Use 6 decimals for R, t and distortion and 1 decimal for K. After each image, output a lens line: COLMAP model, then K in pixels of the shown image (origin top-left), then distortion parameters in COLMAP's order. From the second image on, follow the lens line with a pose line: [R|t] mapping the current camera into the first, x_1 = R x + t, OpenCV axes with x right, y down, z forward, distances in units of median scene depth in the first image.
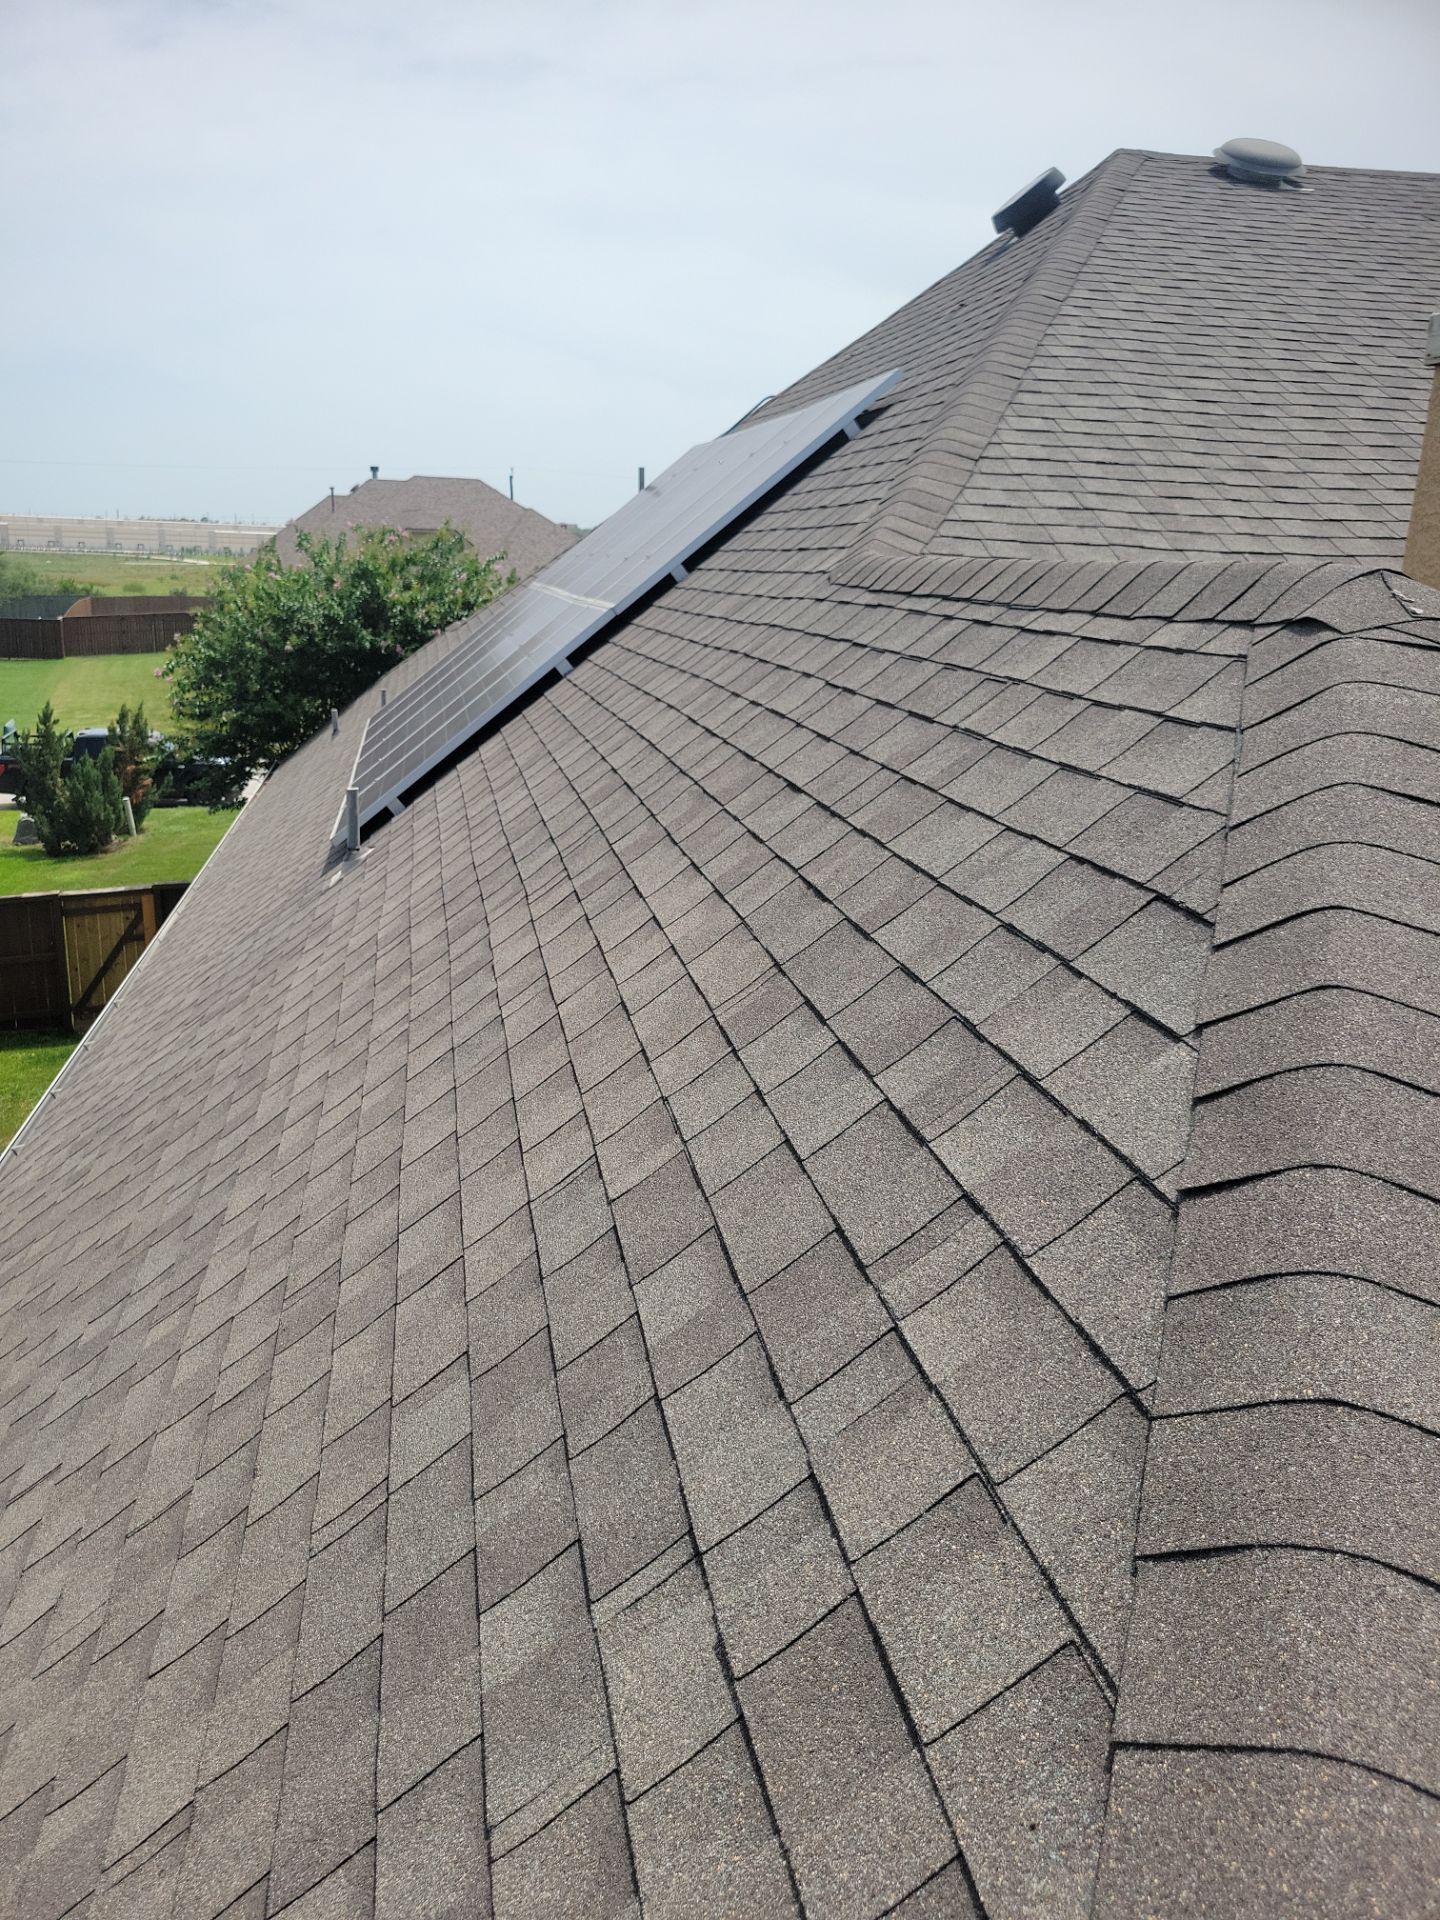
lens RADIAL K [[1458.3, 0, 768.9], [0, 1458.3, 968.5], [0, 0, 1]] dist [0.026348, -0.034851]
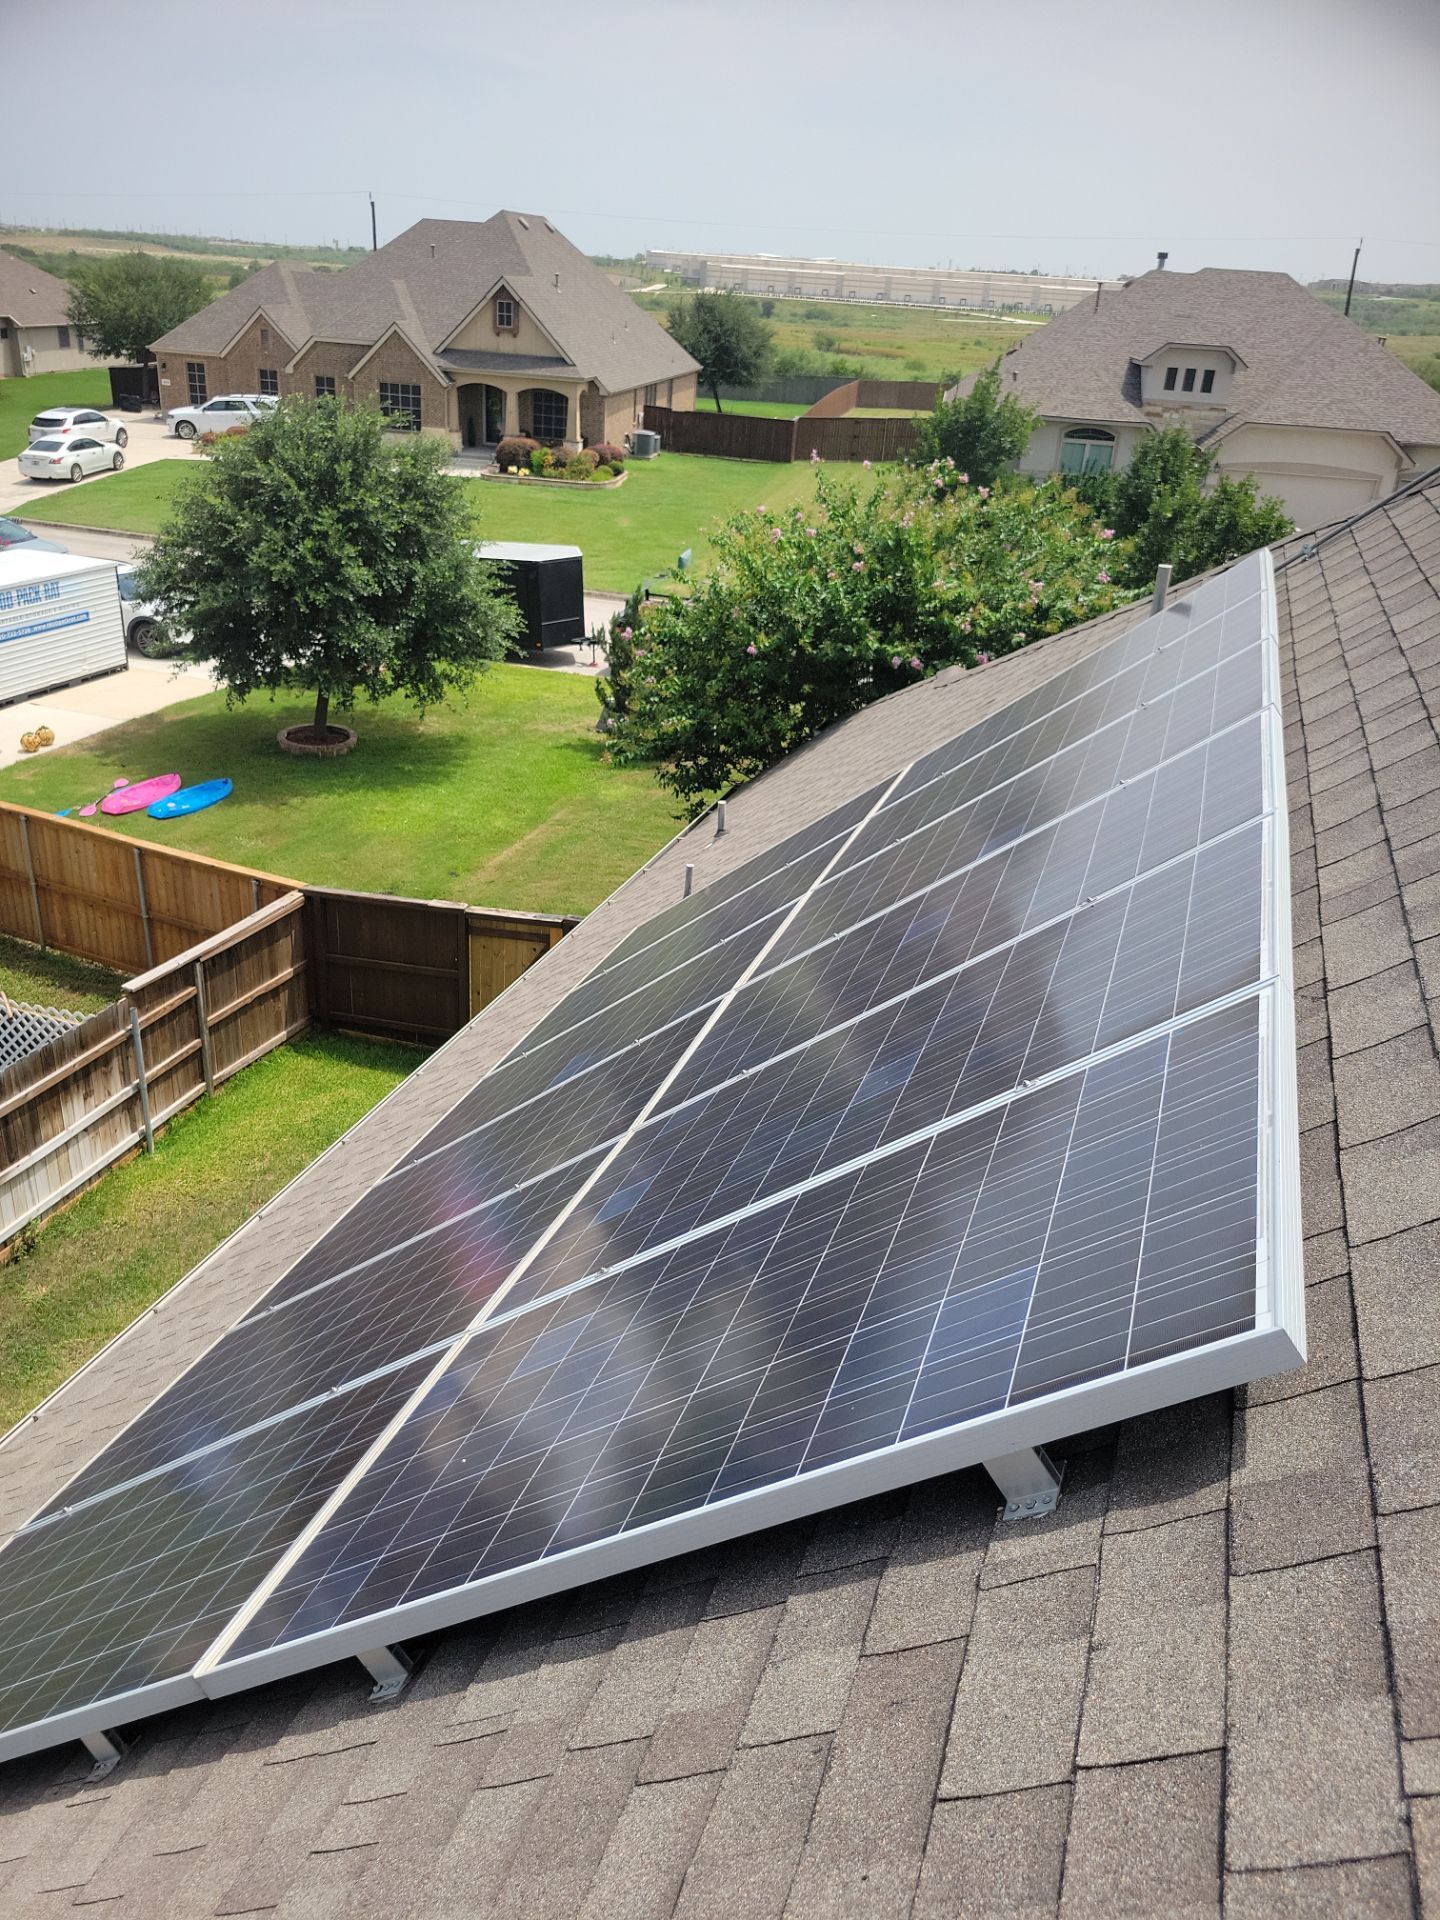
lens RADIAL K [[1449.6, 0, 728.5], [0, 1449.6, 955.0], [0, 0, 1]] dist [0.053403, -0.053097]
pose [[0.847423, 0.251102, -0.467784, 0.009806], [-0.179905, 0.964771, 0.191968, -0.057958], [0.499508, -0.078522, 0.862743, 0.098076]]
